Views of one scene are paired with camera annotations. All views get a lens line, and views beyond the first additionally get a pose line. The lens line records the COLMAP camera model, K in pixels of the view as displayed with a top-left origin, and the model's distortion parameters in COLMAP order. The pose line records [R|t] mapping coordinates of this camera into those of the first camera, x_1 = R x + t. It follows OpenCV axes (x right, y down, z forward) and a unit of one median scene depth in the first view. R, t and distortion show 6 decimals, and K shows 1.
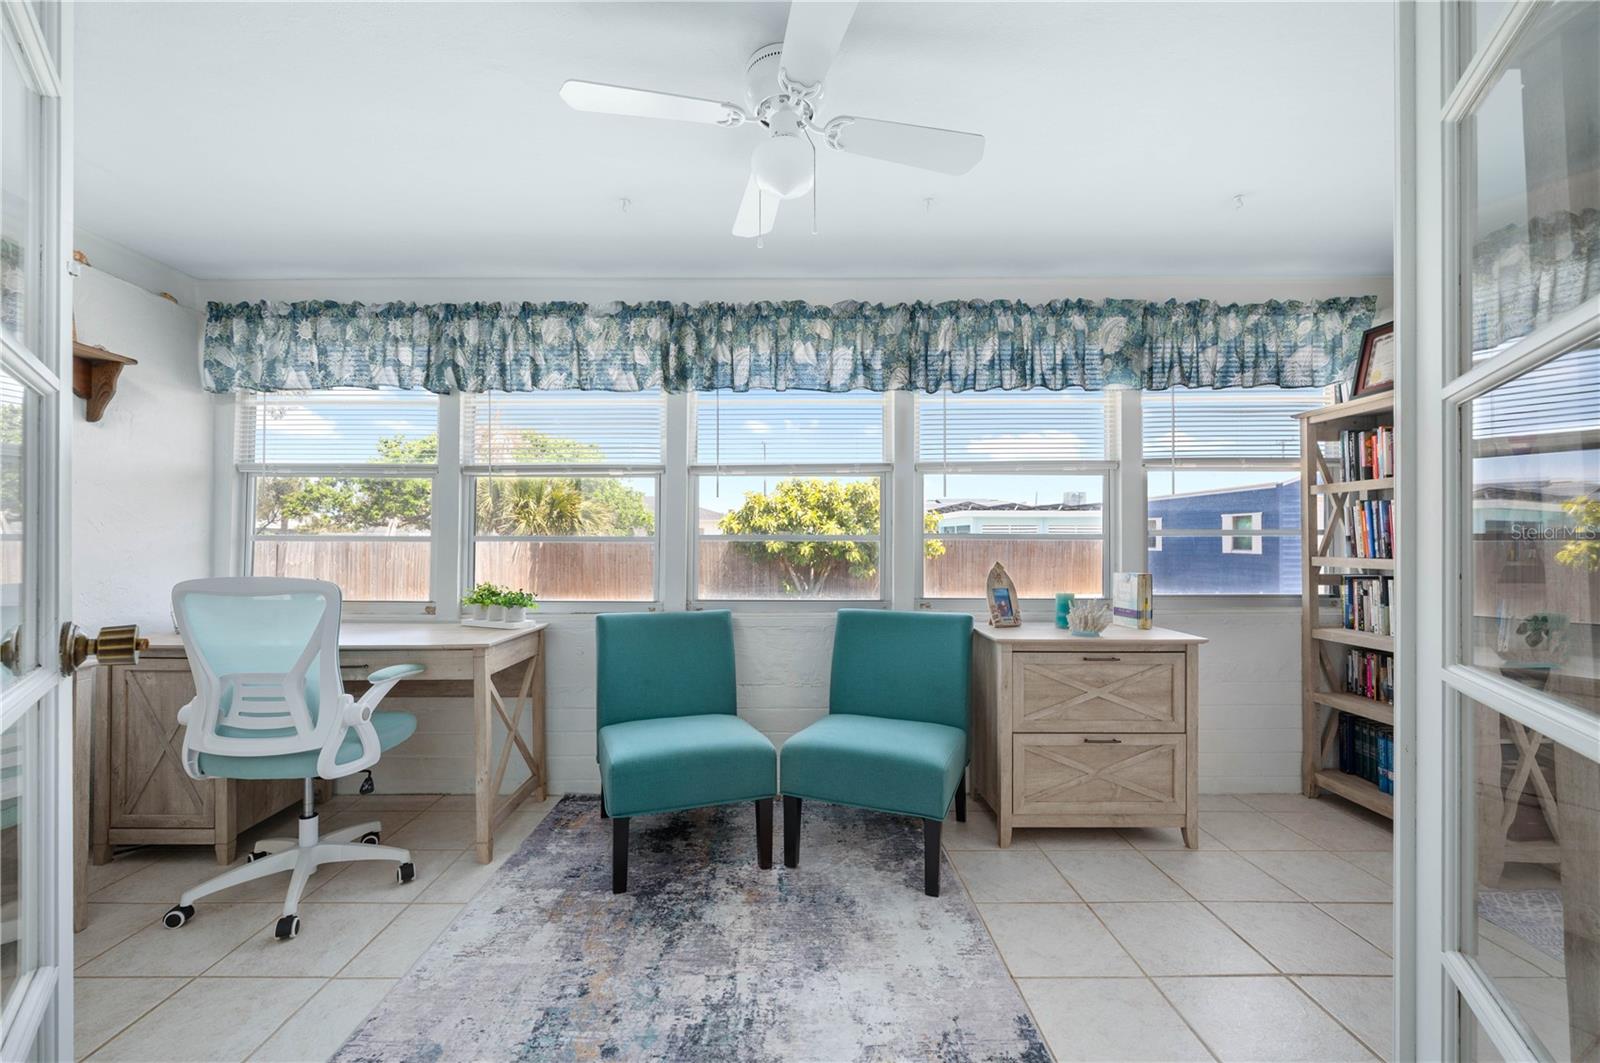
lens RADIAL K [[648.5, 0, 793.5], [0, 648.5, 542.5], [0, 0, 1]] dist [0.000774, 0.000163]
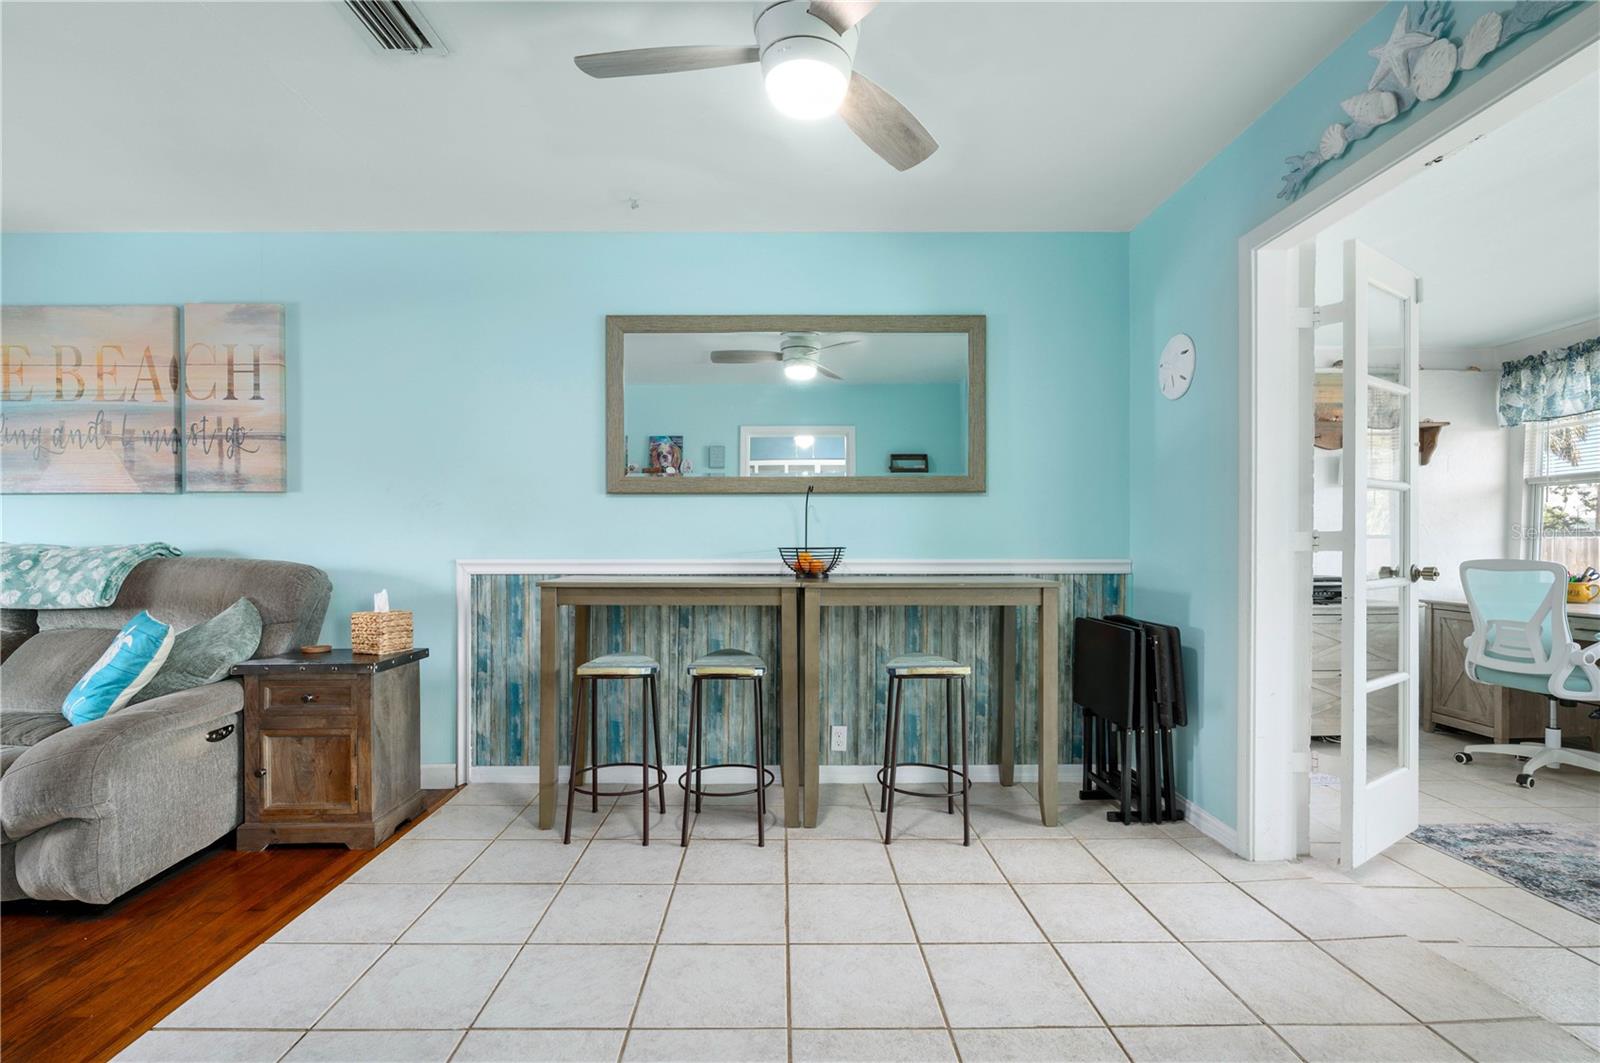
lens RADIAL K [[740.9, 0, 772.2], [0, 740.9, 551.3], [0, 0, 1]] dist [0.000590, 0.000389]
pose [[-0.005278, 0.007473, -0.999958, 0.788814], [0.006496, 0.999951, 0.007439, 0.006506], [0.999965, -0.006457, -0.005327, -0.626534]]
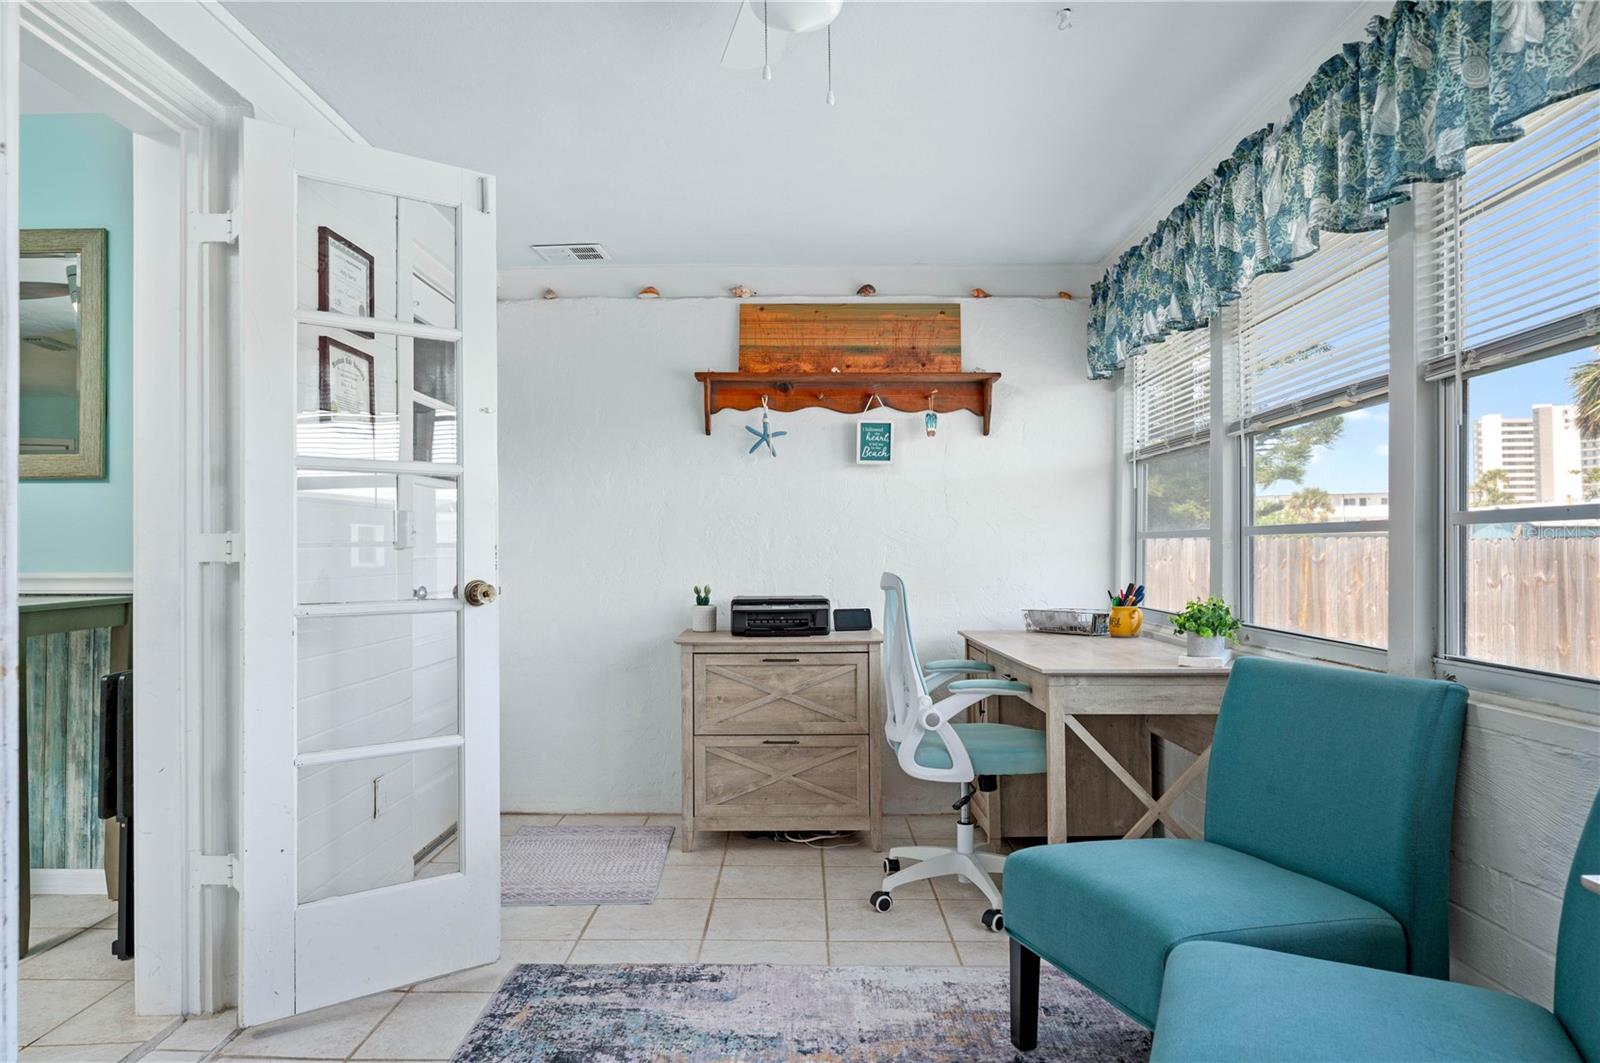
lens RADIAL K [[1045.0, 0, 761.9], [0, 1045.0, 535.1], [0, 0, 1]] dist [0.000515, -0.000430]
pose [[-0.036667, -0.017011, -0.999183, 0.730872], [0.007350, 0.999823, -0.017291, 0.015571], [0.999301, -0.007978, -0.036535, 0.667378]]
